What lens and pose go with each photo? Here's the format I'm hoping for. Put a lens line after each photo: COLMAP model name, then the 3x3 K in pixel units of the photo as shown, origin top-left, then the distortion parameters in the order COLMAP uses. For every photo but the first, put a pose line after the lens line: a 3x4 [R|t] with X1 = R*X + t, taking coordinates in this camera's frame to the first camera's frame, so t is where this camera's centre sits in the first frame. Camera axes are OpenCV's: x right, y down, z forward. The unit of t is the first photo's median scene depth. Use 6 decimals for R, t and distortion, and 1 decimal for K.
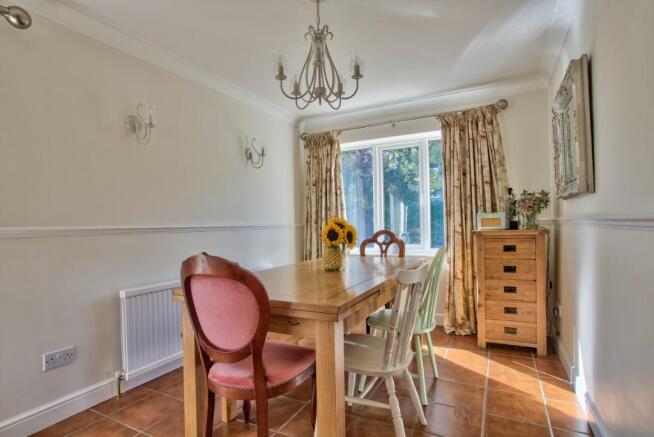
lens RADIAL K [[351.9, 0, 326.5], [0, 351.9, 214.0], [0, 0, 1]] dist [-0.015339, 0.000519]
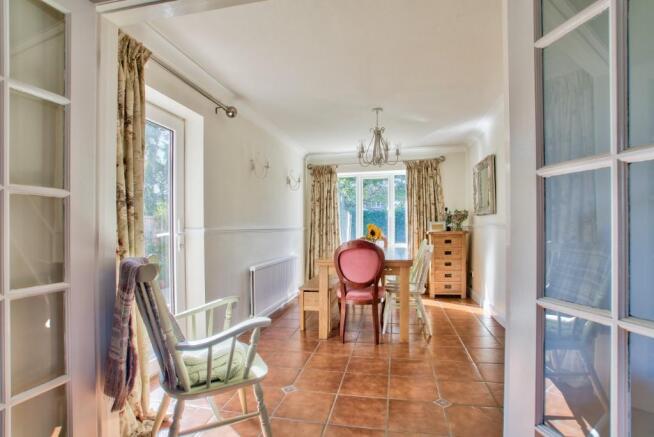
lens RADIAL K [[330.6, 0, 326.2], [0, 330.6, 225.2], [0, 0, 1]] dist [-0.005985, -0.000456]
pose [[0.967870, 0.005952, 0.251381, -0.458776], [-0.010229, 0.999824, 0.015712, -0.005839], [-0.251243, -0.017779, 0.967761, -0.438307]]
